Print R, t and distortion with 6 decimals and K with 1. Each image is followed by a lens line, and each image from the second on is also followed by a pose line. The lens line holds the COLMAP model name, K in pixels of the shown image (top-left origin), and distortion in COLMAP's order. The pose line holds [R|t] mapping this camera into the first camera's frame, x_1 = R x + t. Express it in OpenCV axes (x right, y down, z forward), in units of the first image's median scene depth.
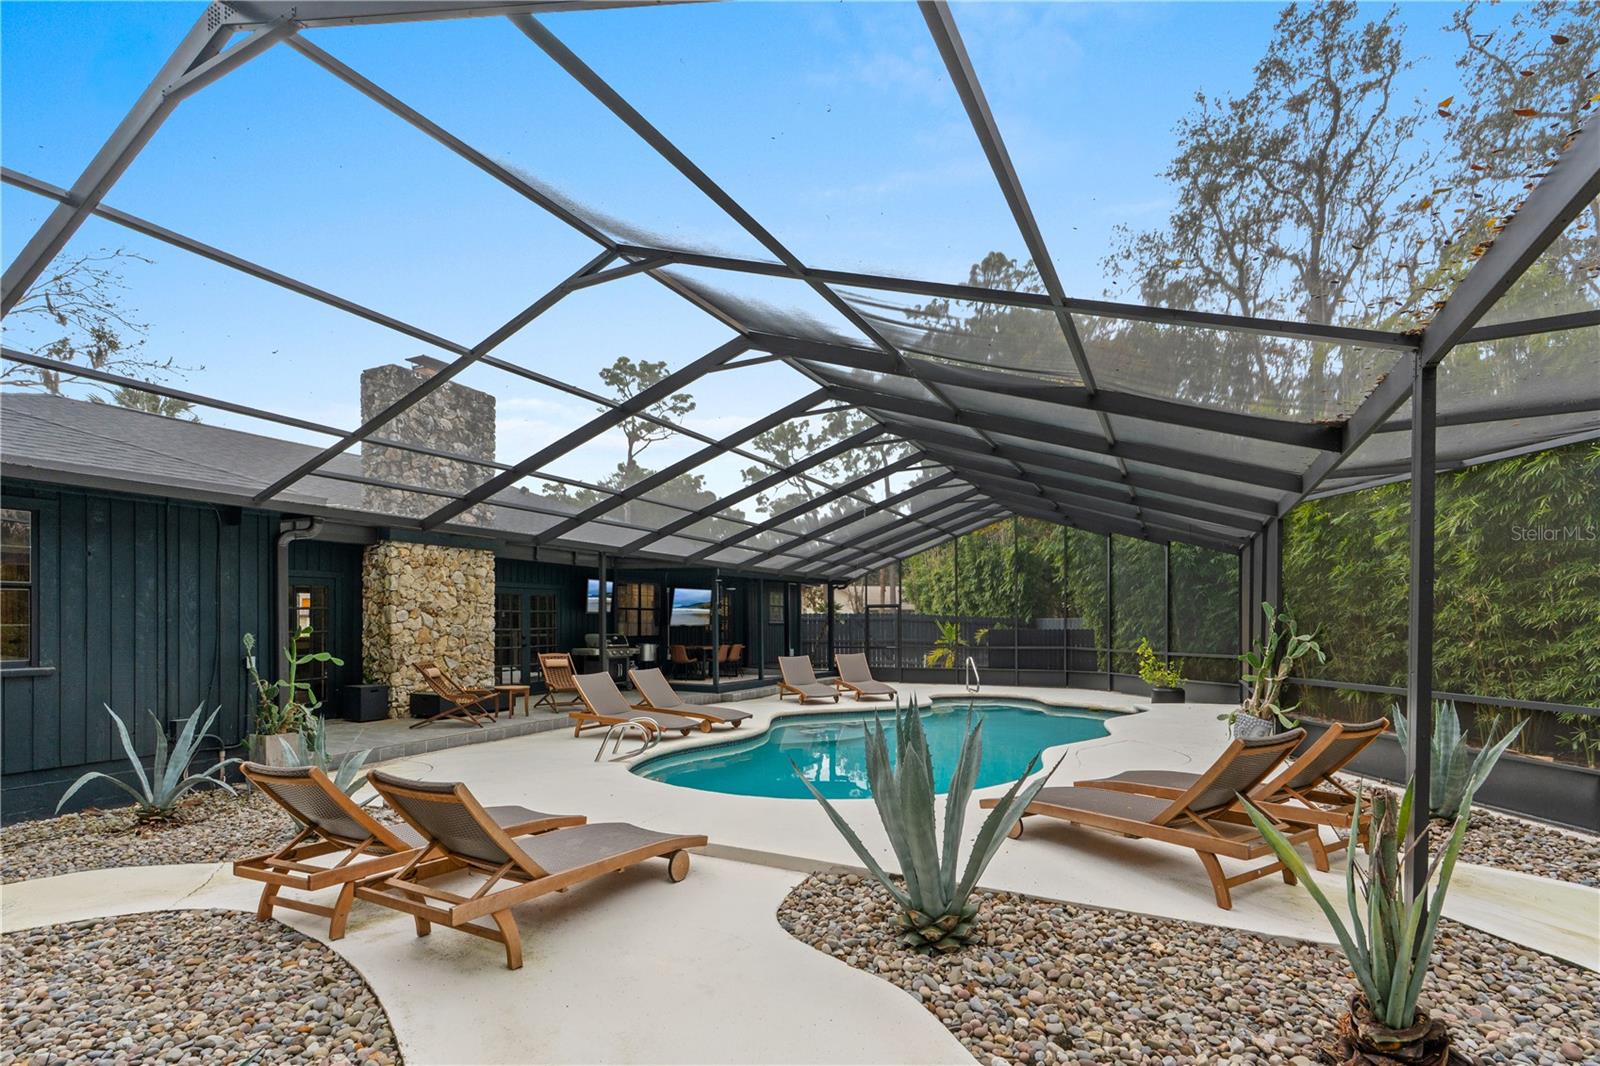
lens RADIAL K [[740.9, 0, 803.5], [0, 740.9, 616.4], [0, 0, 1]] dist [-0.001243, 0.000091]
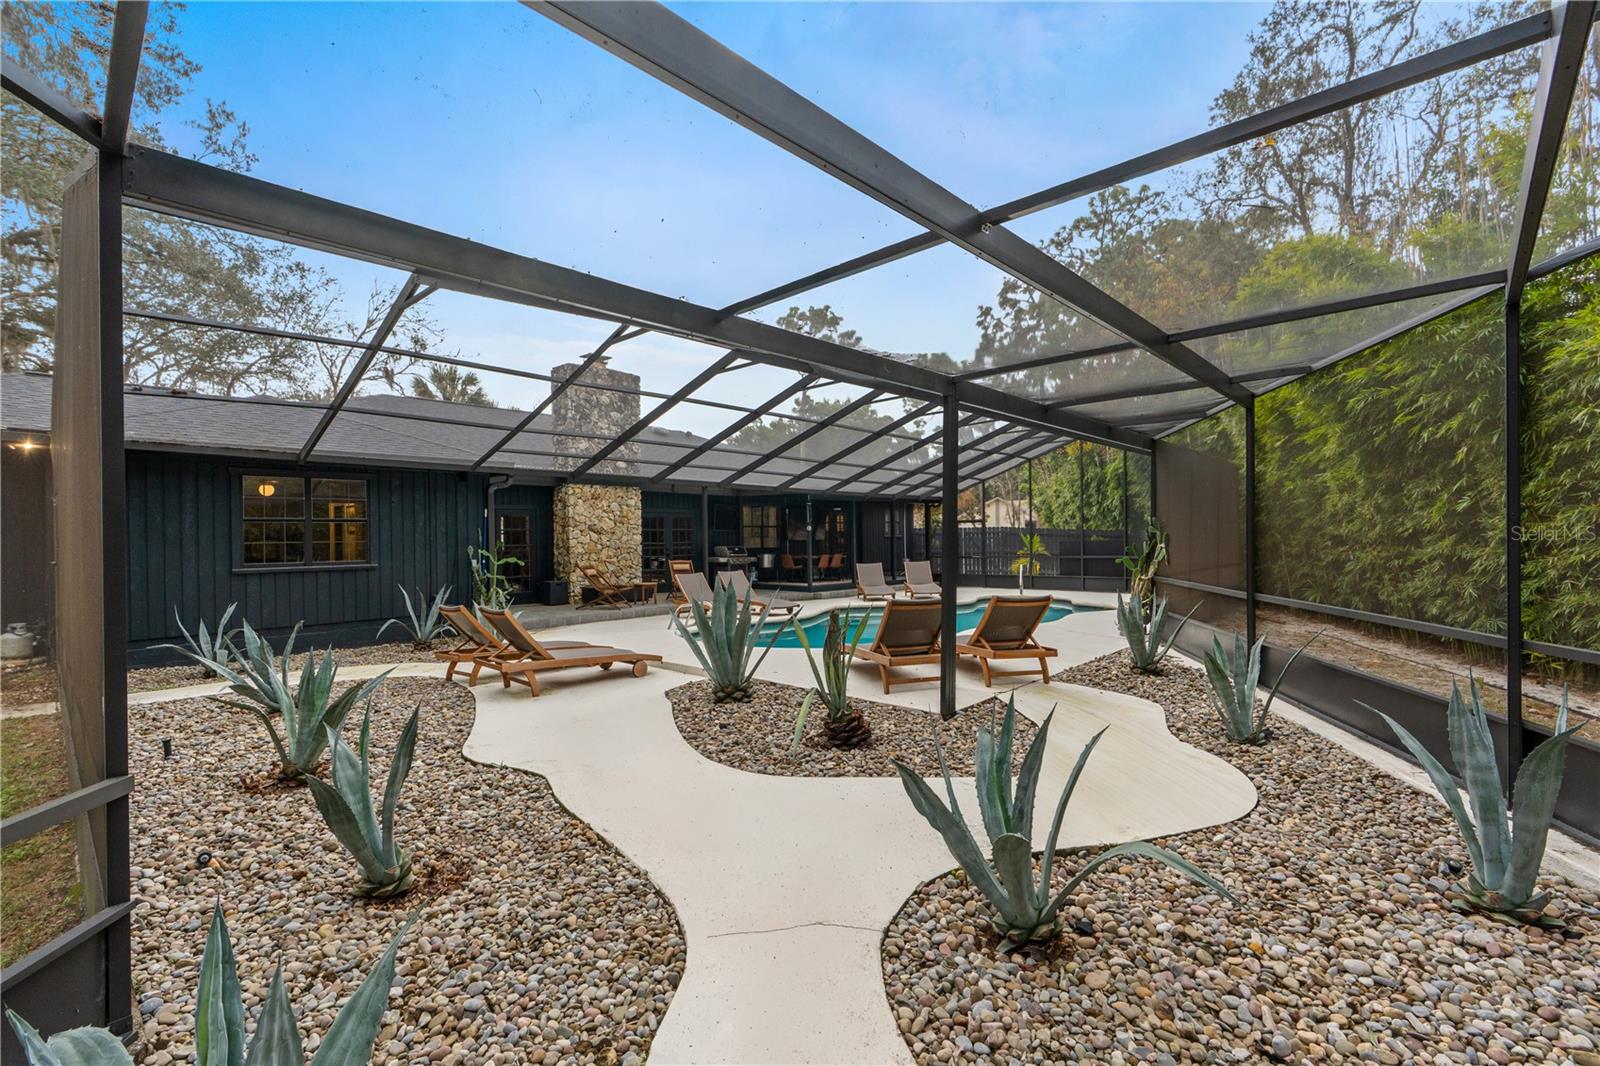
lens RADIAL K [[704.2, 0, 800.0], [0, 704.2, 533.0], [0, 0, 1]] dist [0.000669, 0.000077]
pose [[0.961789, -0.009515, -0.273628, 0.259800], [0.010369, 0.999945, 0.001675, -0.000645], [0.273597, -0.004448, 0.961834, -0.215032]]
